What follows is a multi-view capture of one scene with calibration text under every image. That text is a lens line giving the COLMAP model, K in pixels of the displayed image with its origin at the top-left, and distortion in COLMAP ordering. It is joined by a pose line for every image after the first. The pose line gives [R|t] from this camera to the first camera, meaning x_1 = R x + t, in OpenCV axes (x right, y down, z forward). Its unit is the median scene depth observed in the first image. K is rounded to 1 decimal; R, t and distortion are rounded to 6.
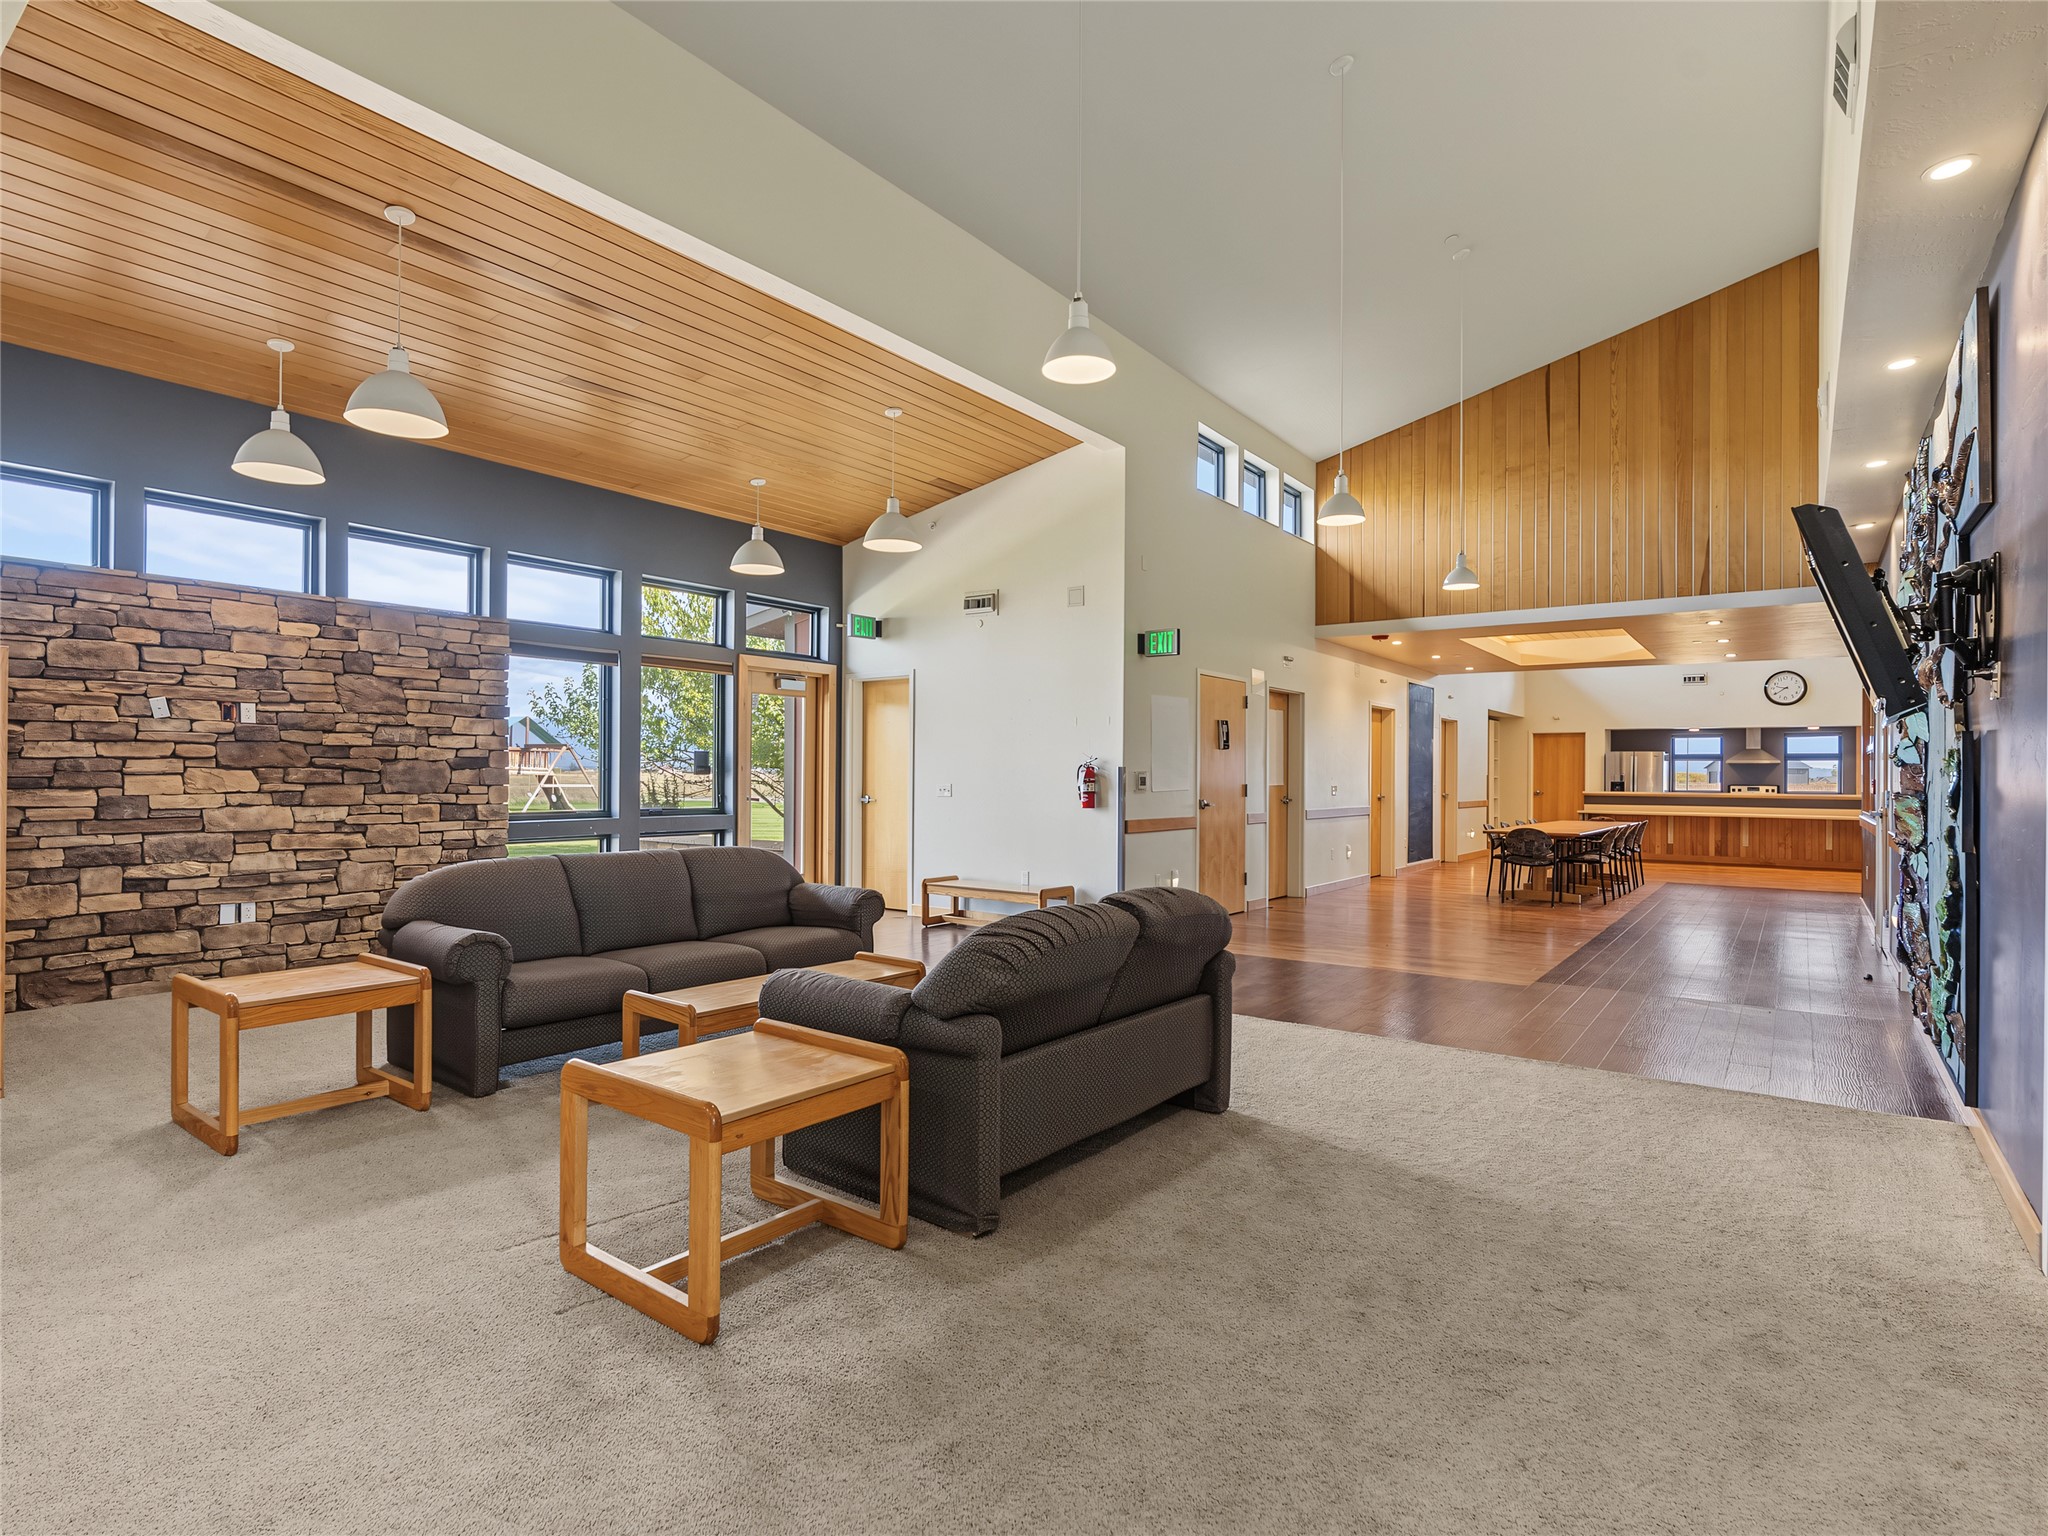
lens RADIAL K [[1049.4, 0, 1021.7], [0, 1049.4, 771.0], [0, 0, 1]] dist [-0.002089, 0.000198]
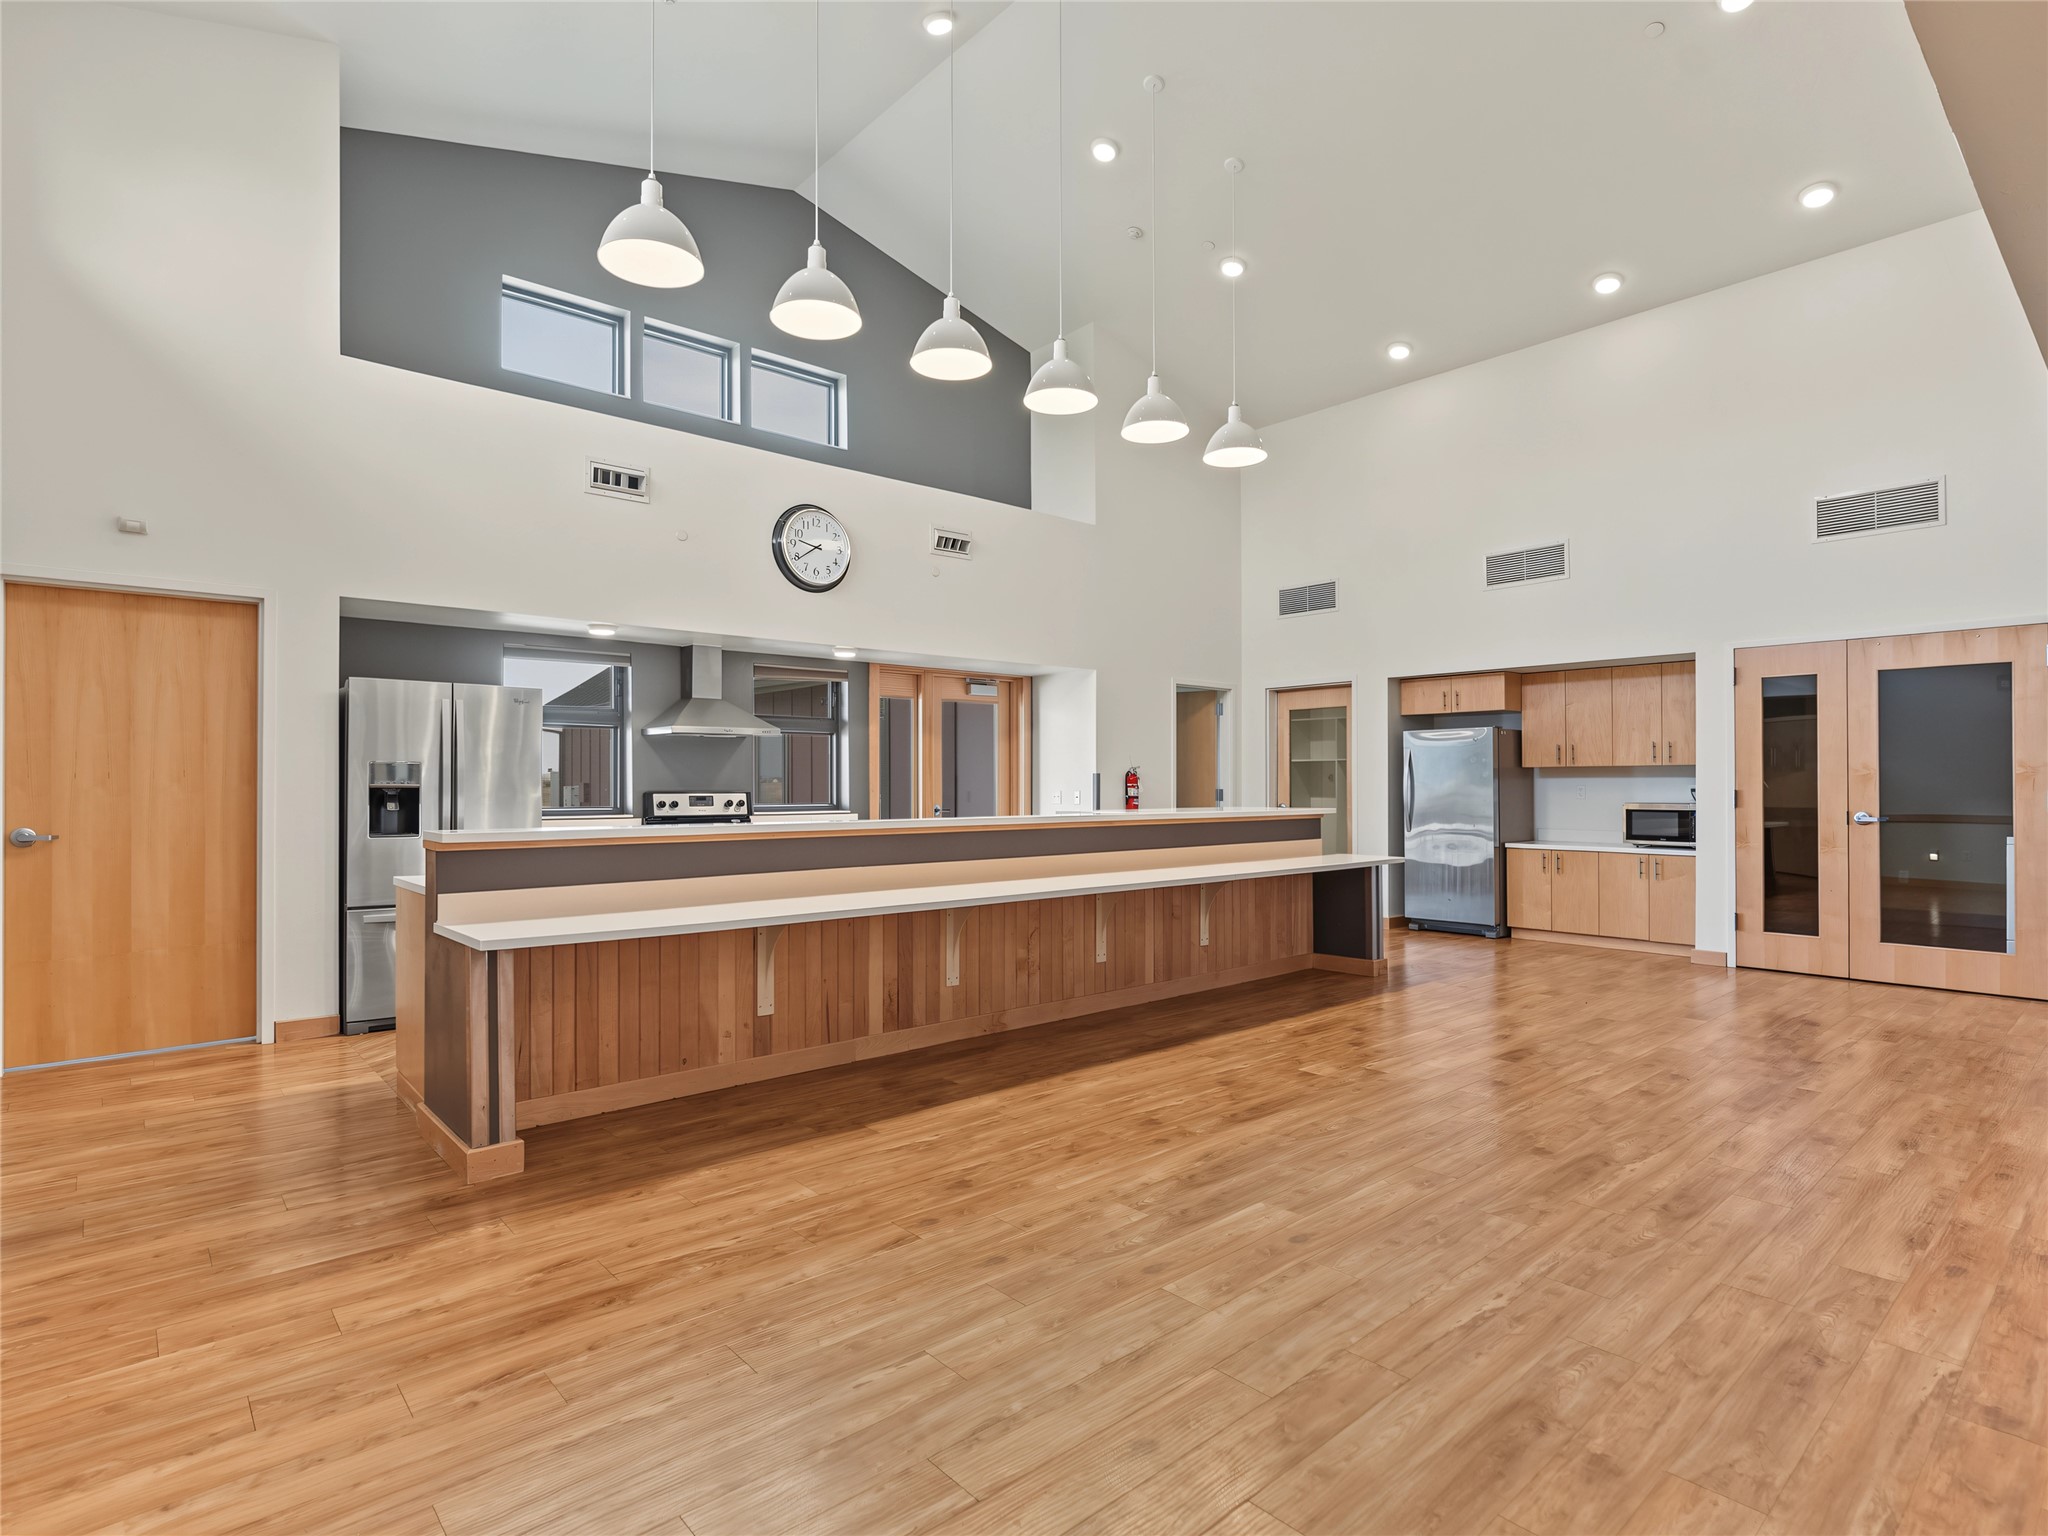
lens RADIAL K [[1049.4, 0, 1021.6], [0, 1049.4, 773.7], [0, 0, 1]] dist [-0.002089, 0.000198]
pose [[0.207551, 0.000613, 0.978224, 0.345081], [-0.000496, 1.000000, -0.000522, 0.007319], [-0.978224, -0.000377, 0.207551, 0.819344]]
